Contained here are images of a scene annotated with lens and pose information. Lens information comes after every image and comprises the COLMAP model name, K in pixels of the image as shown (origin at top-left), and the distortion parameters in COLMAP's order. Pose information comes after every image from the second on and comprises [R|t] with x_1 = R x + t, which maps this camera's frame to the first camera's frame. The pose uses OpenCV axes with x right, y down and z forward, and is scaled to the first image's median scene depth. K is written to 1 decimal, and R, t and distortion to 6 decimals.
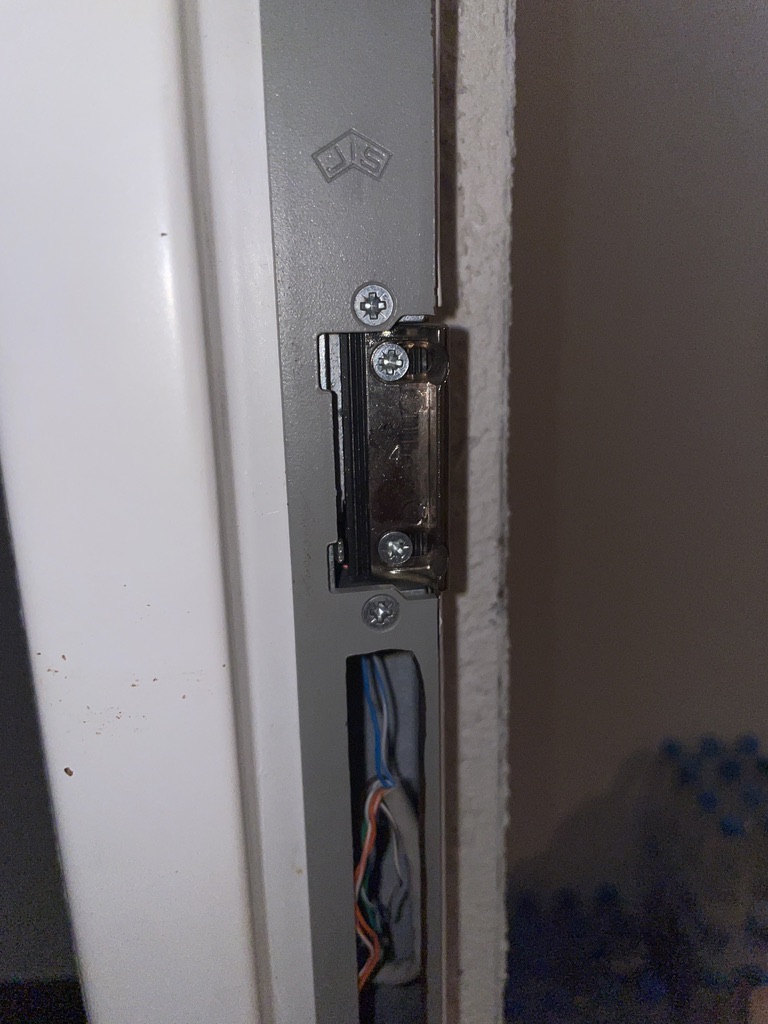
lens RADIAL K [[812.7, 0, 361.5], [0, 812.7, 509.9], [0, 0, 1]] dist [0.073345, -0.149765]
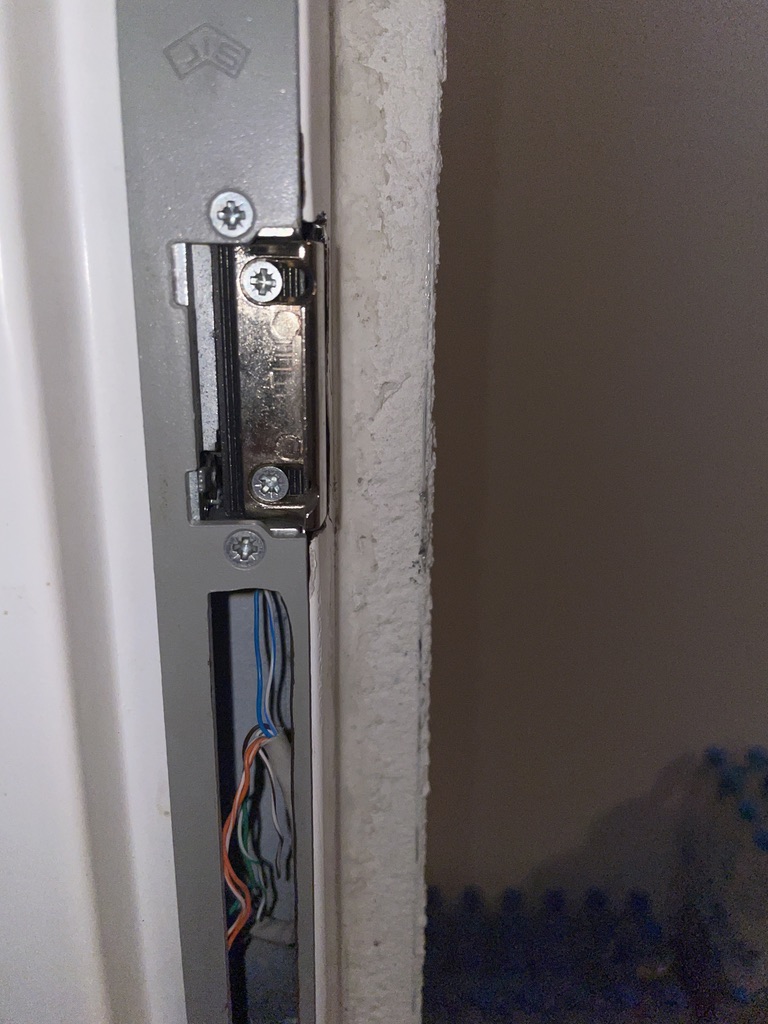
lens RADIAL K [[812.7, 0, 361.5], [0, 812.7, 509.9], [0, 0, 1]] dist [0.073345, -0.149765]
pose [[0.995001, 0.060122, -0.079738, 0.194274], [-0.058686, 0.998071, 0.020233, 0.044860], [0.080801, -0.015452, 0.996610, 0.052653]]
